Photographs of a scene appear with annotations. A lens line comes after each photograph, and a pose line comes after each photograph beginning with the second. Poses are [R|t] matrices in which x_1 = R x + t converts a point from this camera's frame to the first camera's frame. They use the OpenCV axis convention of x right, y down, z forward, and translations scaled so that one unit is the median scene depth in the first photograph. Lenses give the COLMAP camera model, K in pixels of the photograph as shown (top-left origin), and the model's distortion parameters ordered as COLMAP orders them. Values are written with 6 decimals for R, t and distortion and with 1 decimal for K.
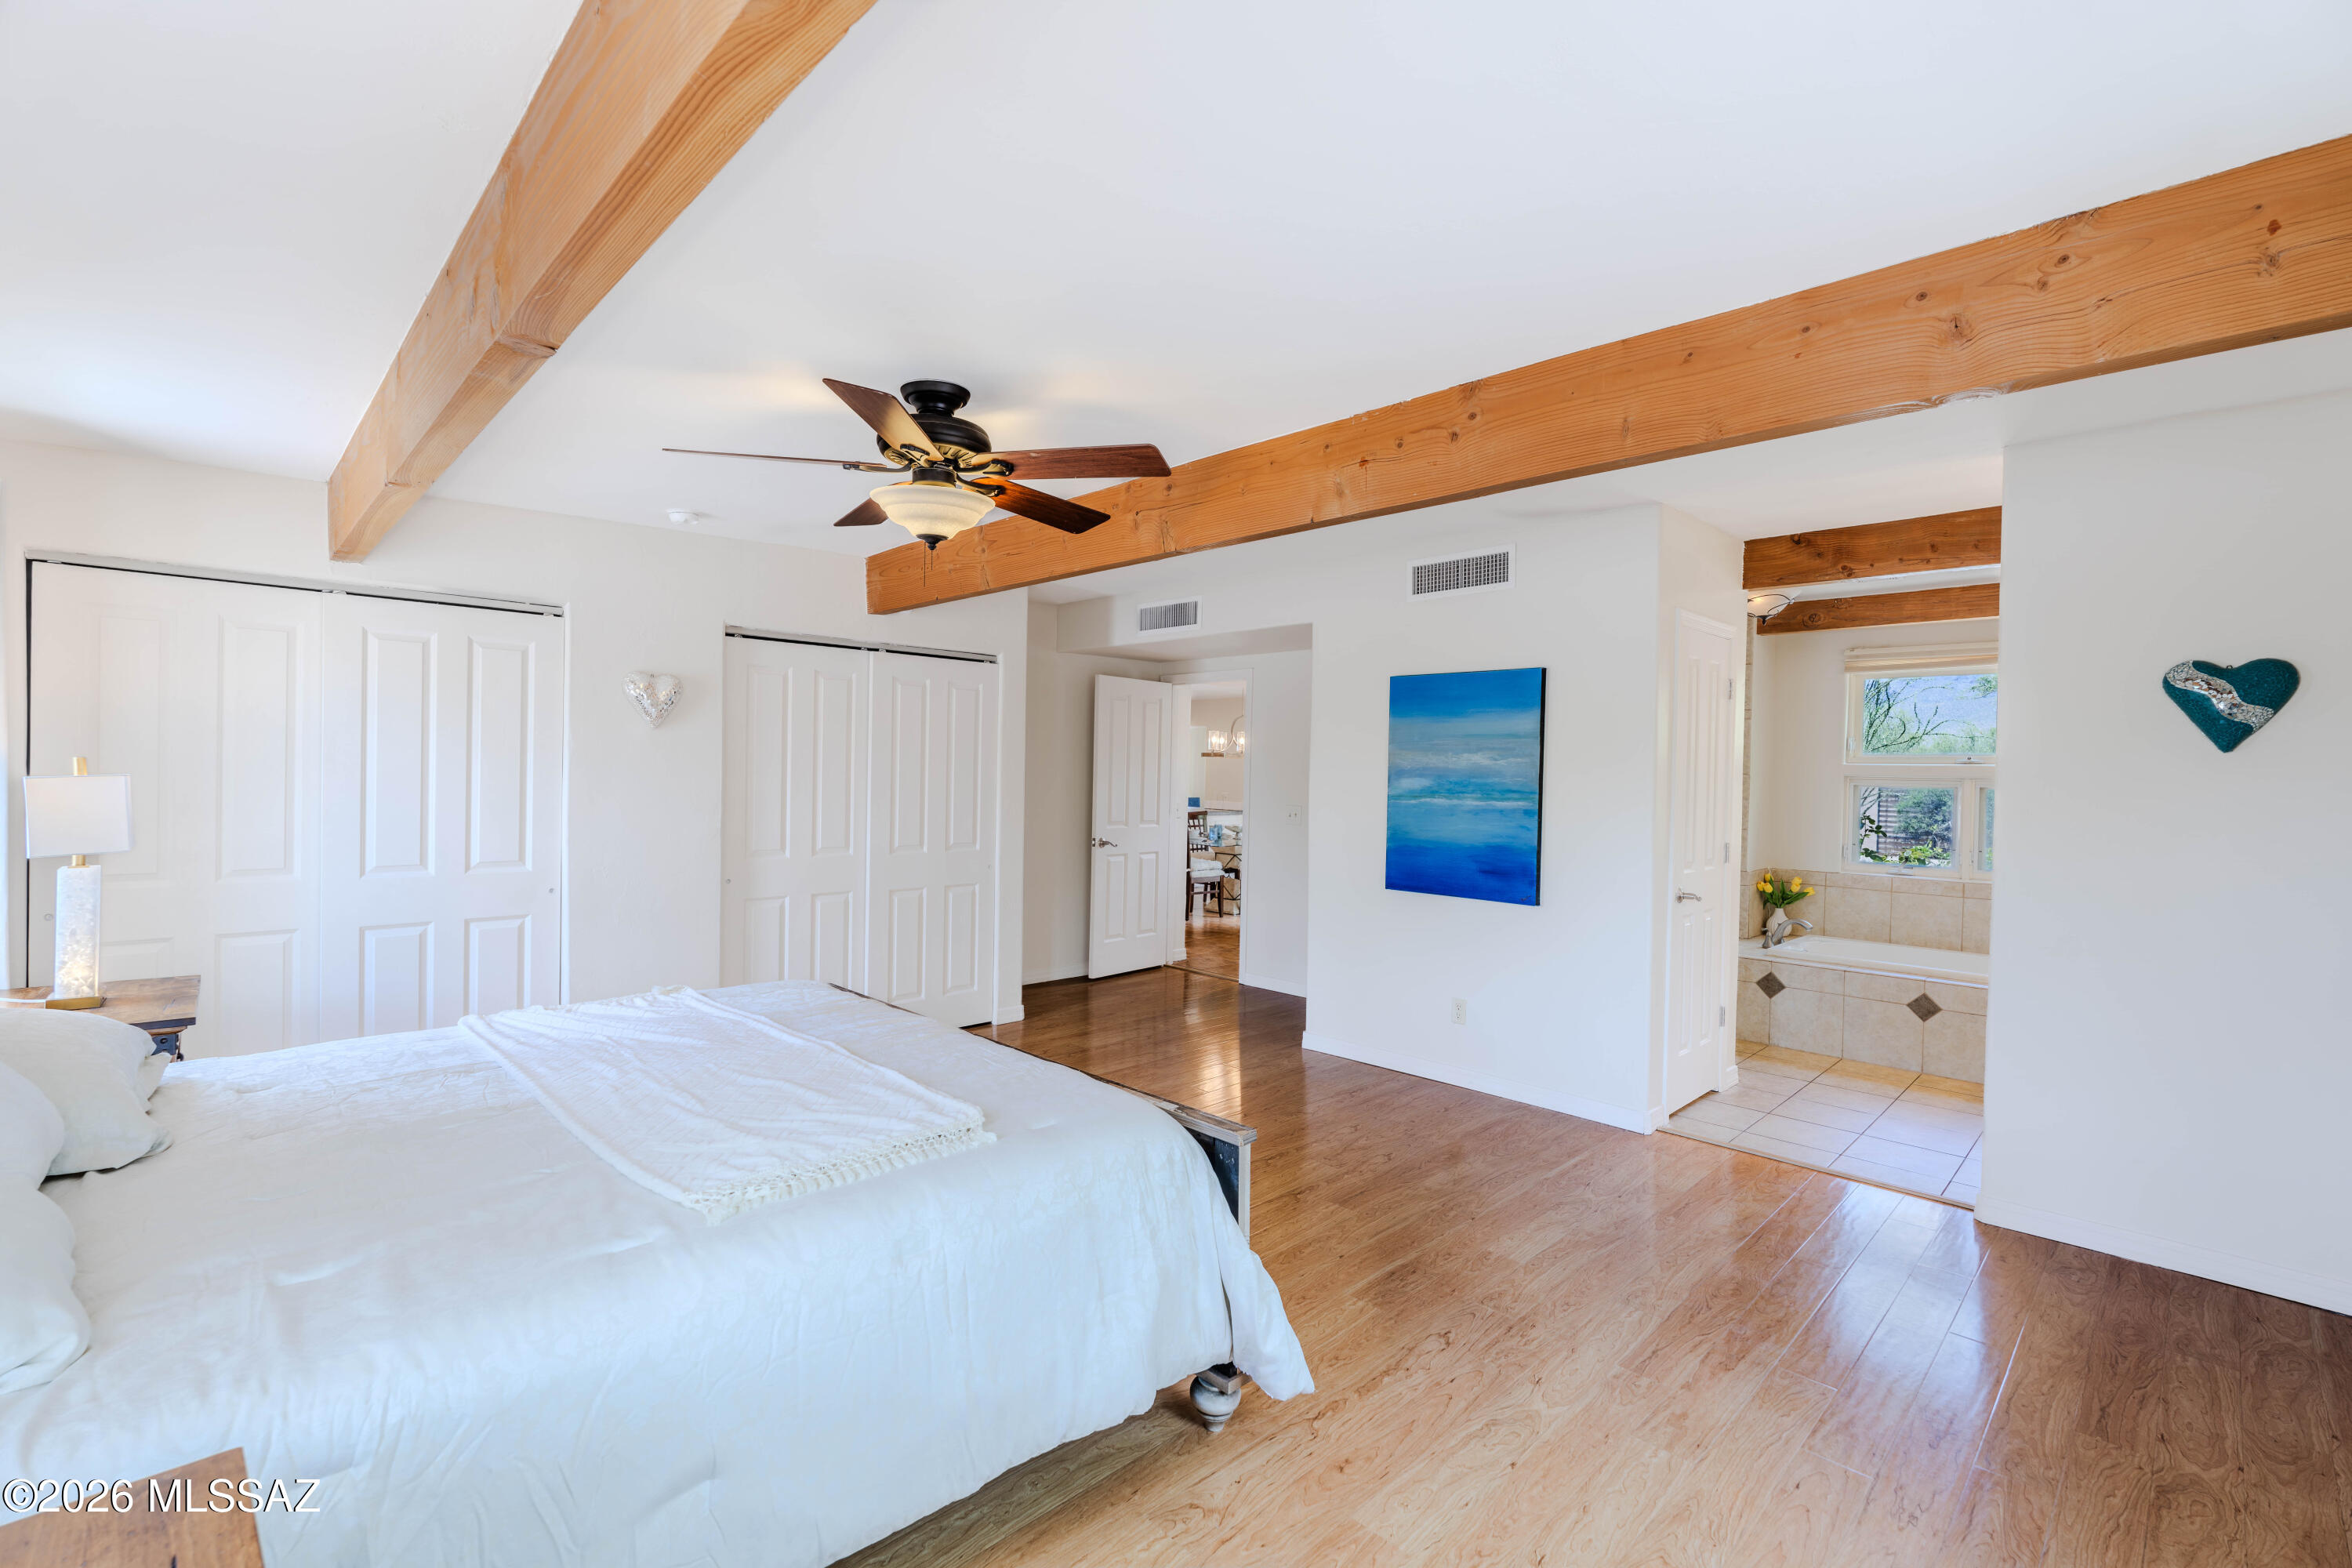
lens RADIAL K [[1023.8, 0, 1170.9], [0, 1023.8, 785.0], [0, 0, 1]] dist [-0.001964, -0.000197]
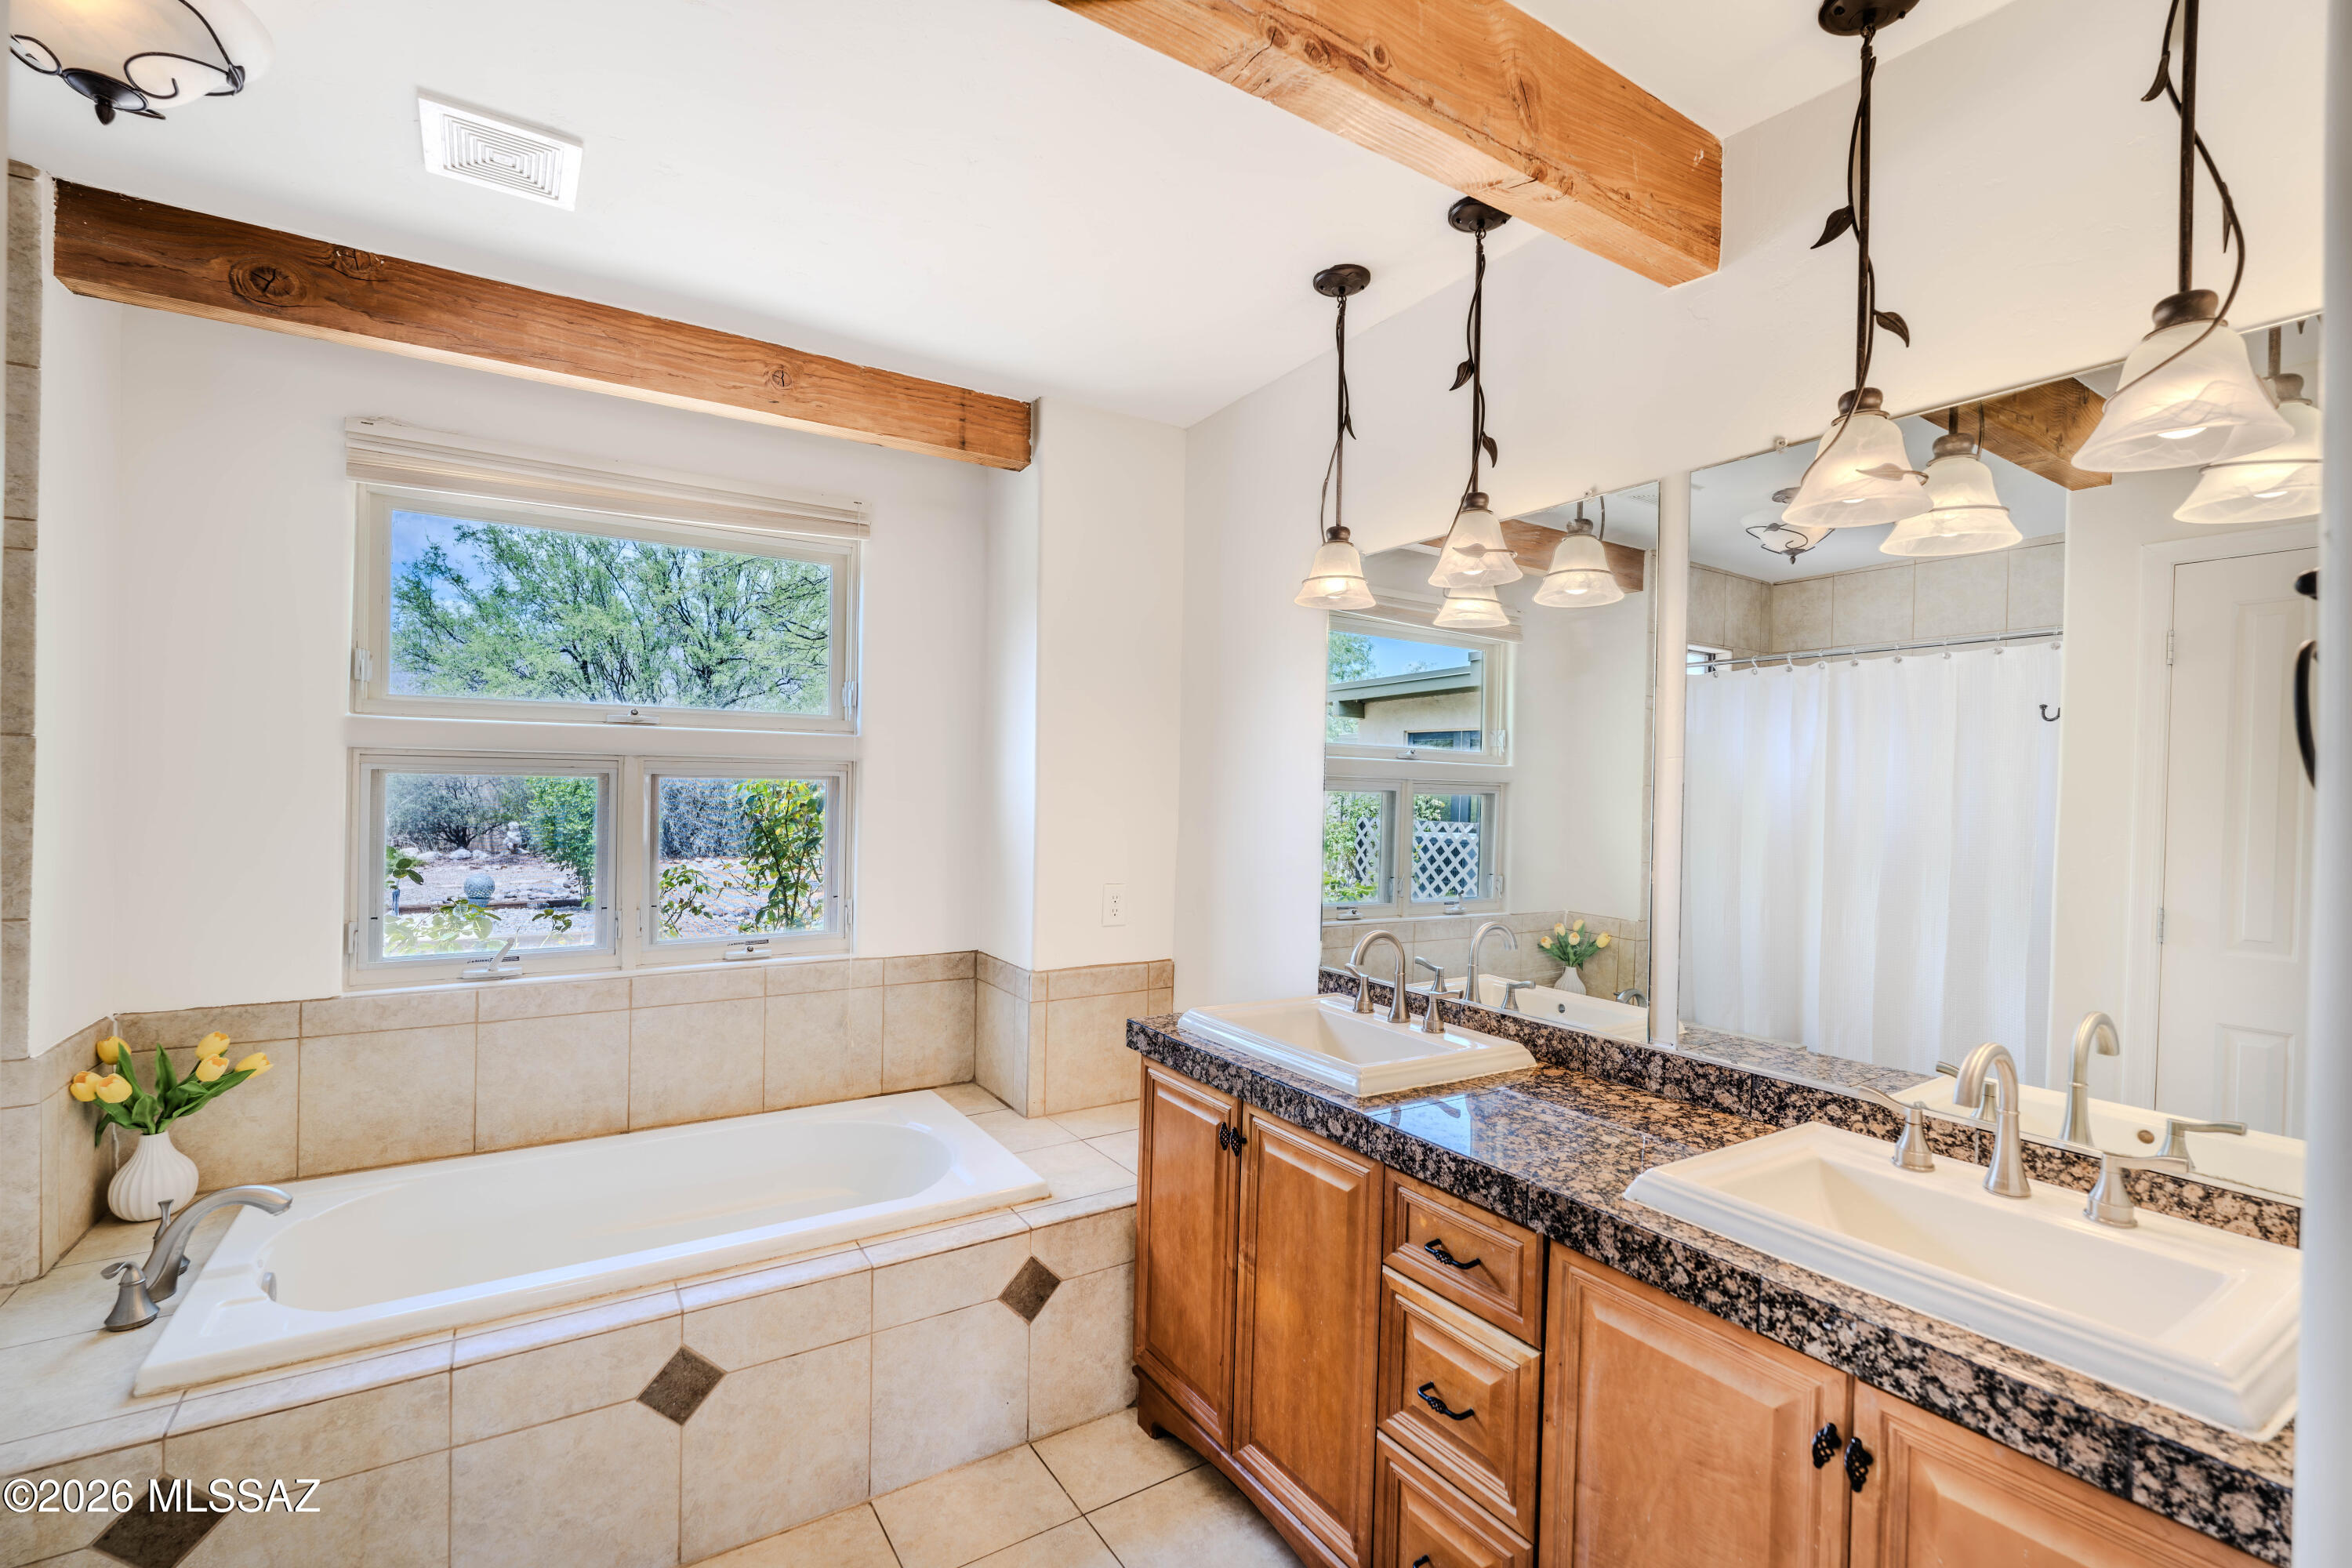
lens RADIAL K [[1023.8, 0, 1170.9], [0, 1023.8, 785.0], [0, 0, 1]] dist [-0.001964, -0.000197]
pose [[0.208497, -0.015214, 0.977905, 0.339872], [0.001398, 0.999883, 0.015258, 0.000281], [-0.978022, -0.001814, 0.208494, 0.607235]]
